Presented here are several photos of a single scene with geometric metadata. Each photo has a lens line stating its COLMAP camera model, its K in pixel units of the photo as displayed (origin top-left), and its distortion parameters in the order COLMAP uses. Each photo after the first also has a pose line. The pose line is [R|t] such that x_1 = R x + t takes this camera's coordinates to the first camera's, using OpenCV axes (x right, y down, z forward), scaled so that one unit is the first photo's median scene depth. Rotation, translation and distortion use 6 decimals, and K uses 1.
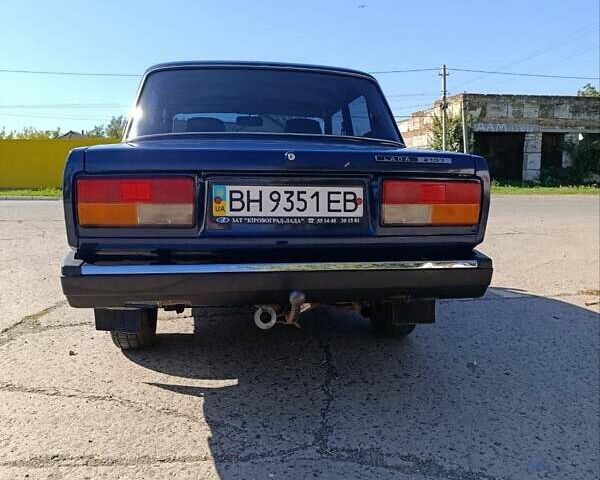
lens RADIAL K [[536.8, 0, 297.4], [0, 536.8, 239.2], [0, 0, 1]] dist [0.031899, -0.019079]
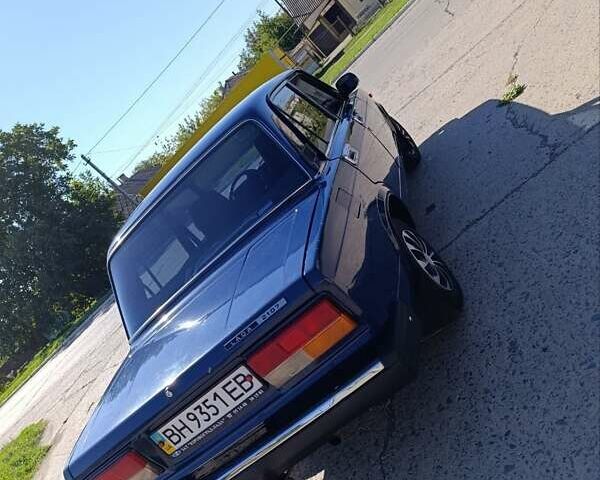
lens RADIAL K [[536.8, 0, 297.4], [0, 536.8, 239.2], [0, 0, 1]] dist [0.031899, -0.019079]
pose [[0.684955, -0.554101, -0.473084, 0.806322], [0.671469, 0.732100, 0.114714, -0.319001], [0.282782, -0.396235, 0.873517, 0.253155]]
